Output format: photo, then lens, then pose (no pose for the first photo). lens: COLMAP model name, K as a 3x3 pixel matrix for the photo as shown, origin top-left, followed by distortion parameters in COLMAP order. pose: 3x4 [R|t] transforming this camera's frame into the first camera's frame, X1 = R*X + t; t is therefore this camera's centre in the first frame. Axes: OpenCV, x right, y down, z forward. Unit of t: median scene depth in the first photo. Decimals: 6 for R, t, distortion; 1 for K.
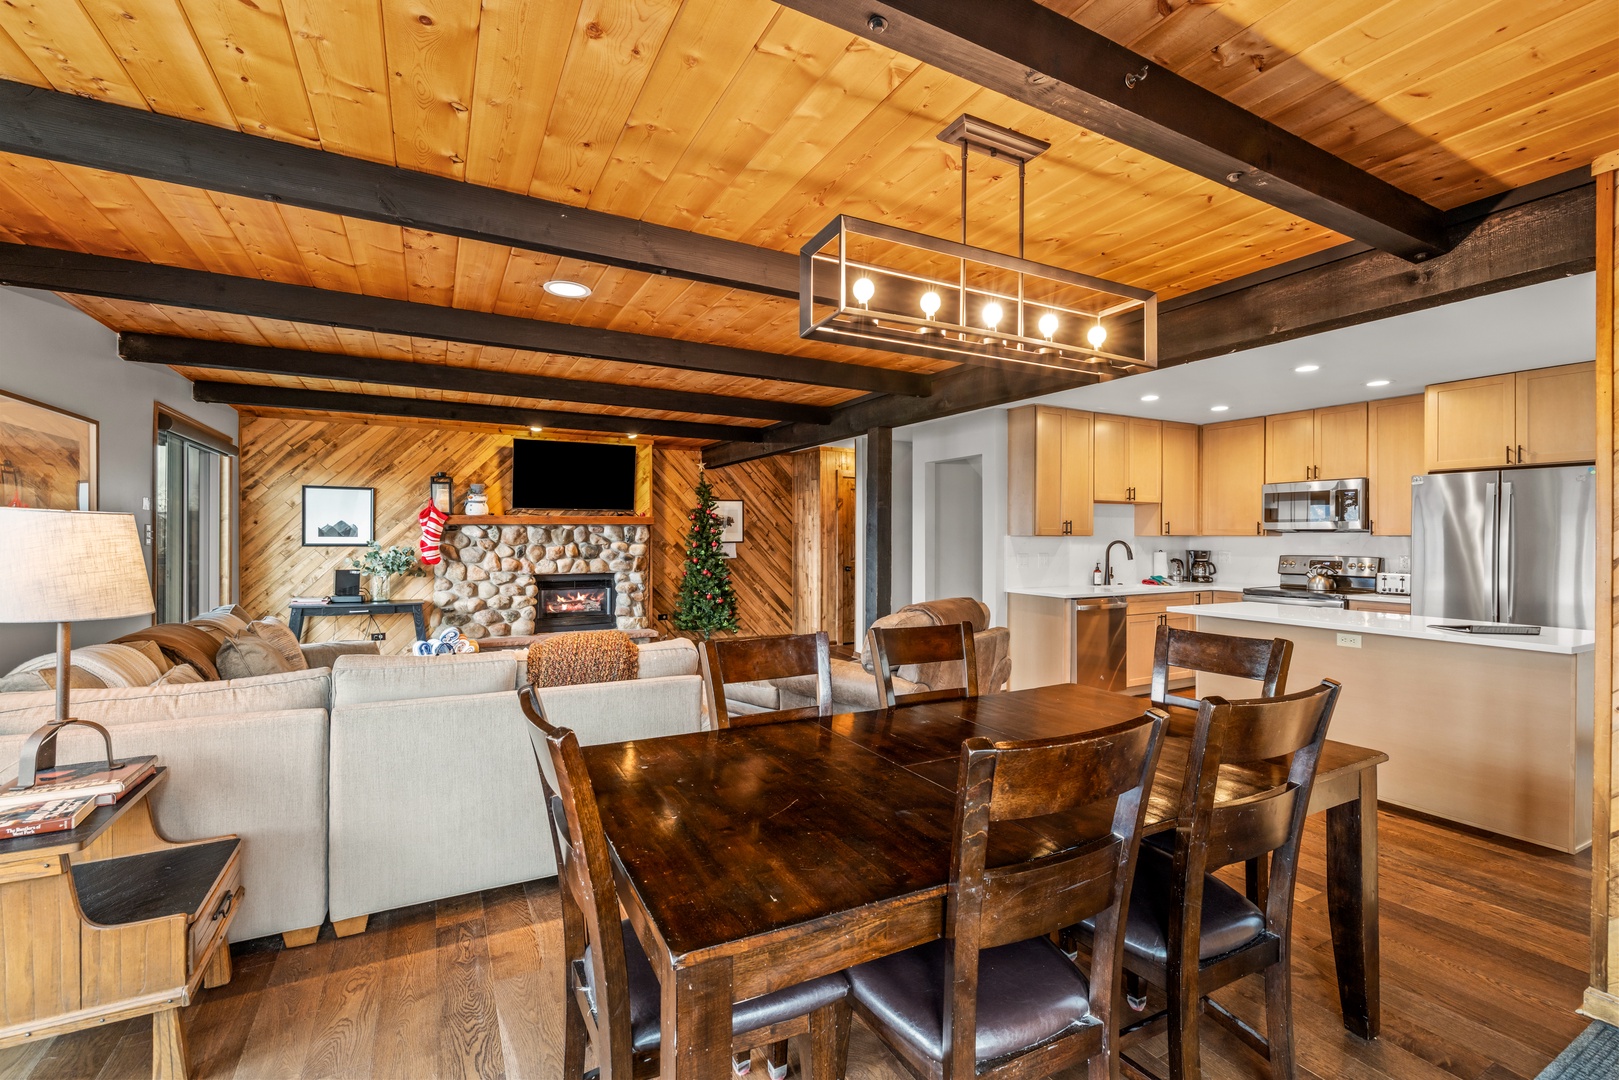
lens RADIAL K [[690.0, 0, 799.2], [0, 690.0, 538.8], [0, 0, 1]] dist [-0.000993, 0.000557]
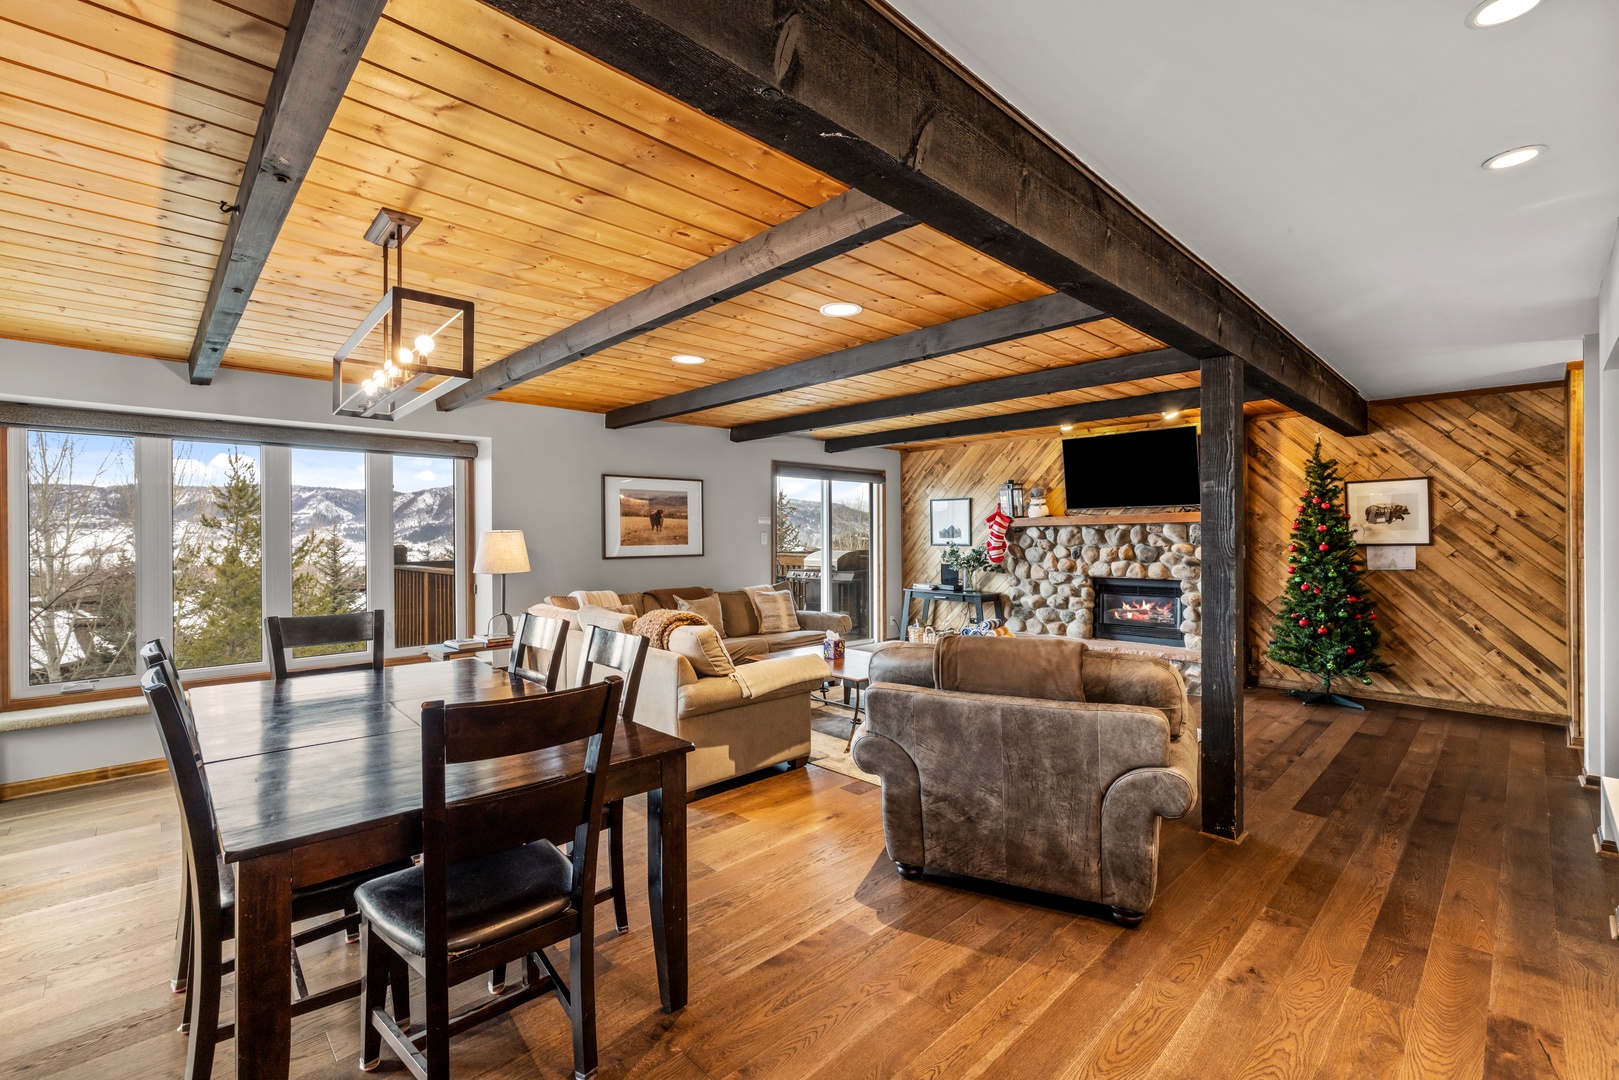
lens RADIAL K [[690.0, 0, 811.3], [0, 690.0, 539.8], [0, 0, 1]] dist [-0.000993, 0.000557]
pose [[0.283352, 0.002777, -0.959012, 0.416896], [0.003436, 0.999986, 0.003911, -0.004641], [0.959010, -0.004403, 0.283339, 0.340034]]
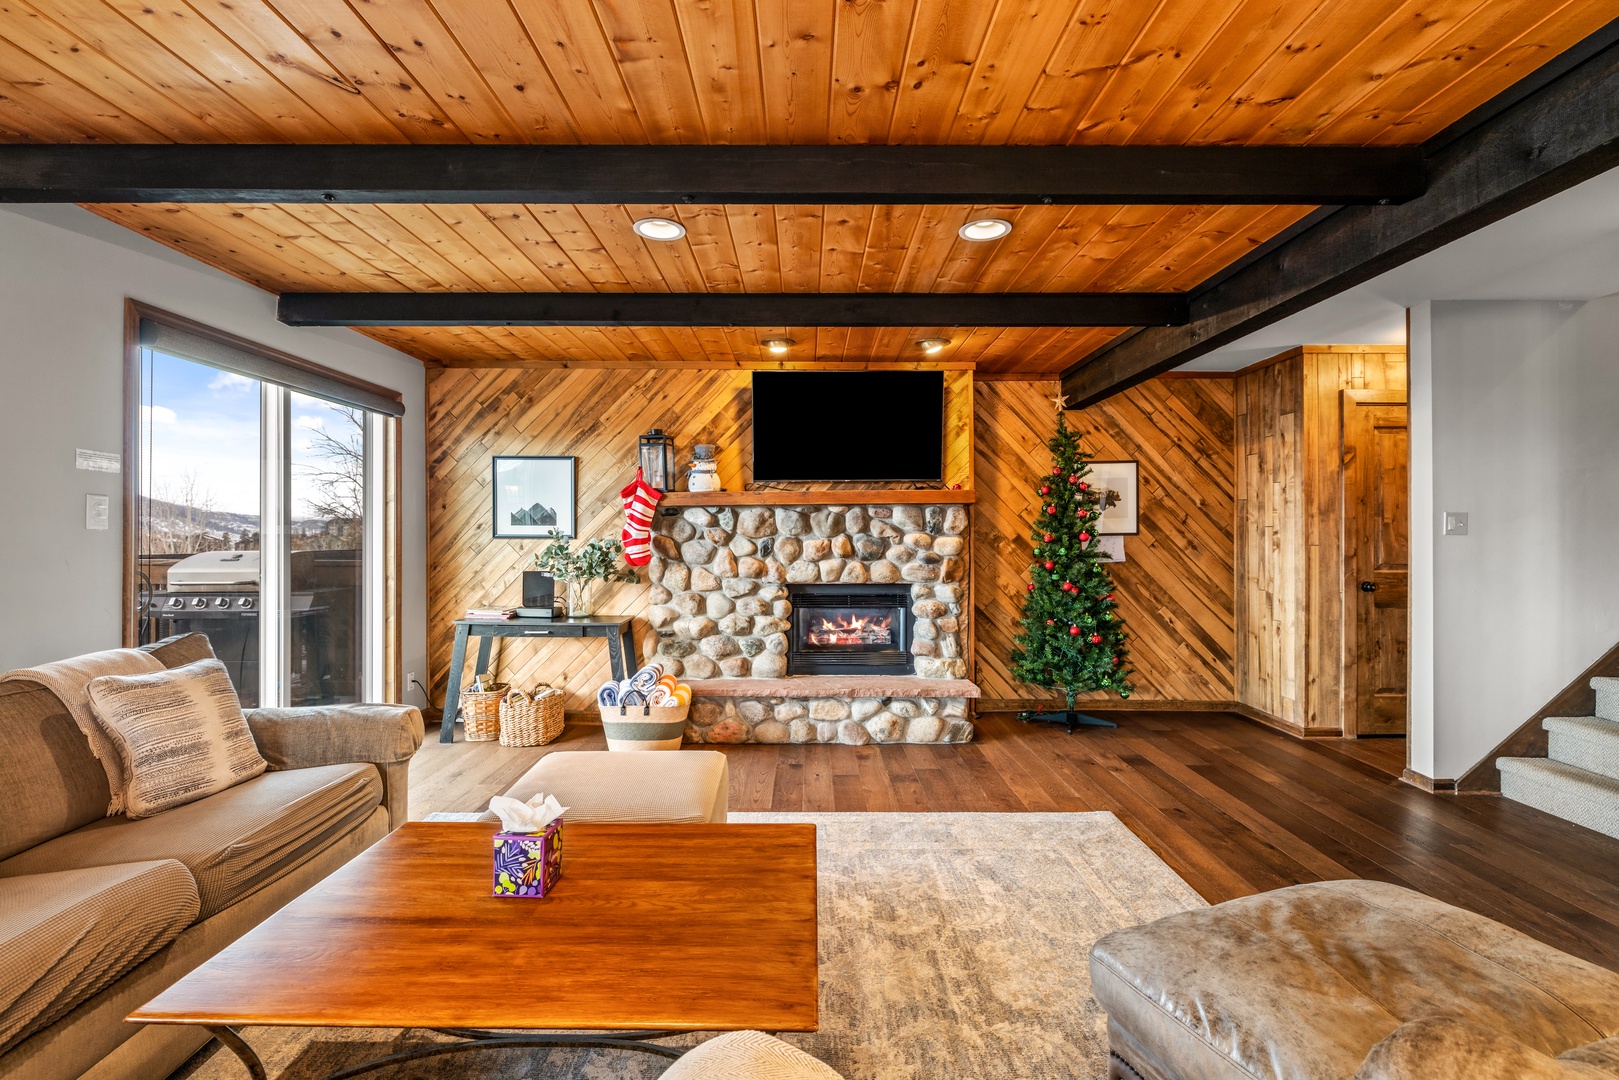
lens RADIAL K [[724.3, 0, 806.9], [0, 724.3, 534.9], [0, 0, 1]] dist [-0.002246, 0.000024]
pose [[0.883161, -0.002516, -0.469063, -0.049278], [0.000446, 0.999990, -0.004524, 0.009352], [0.469070, 0.003786, 0.883153, 0.399893]]
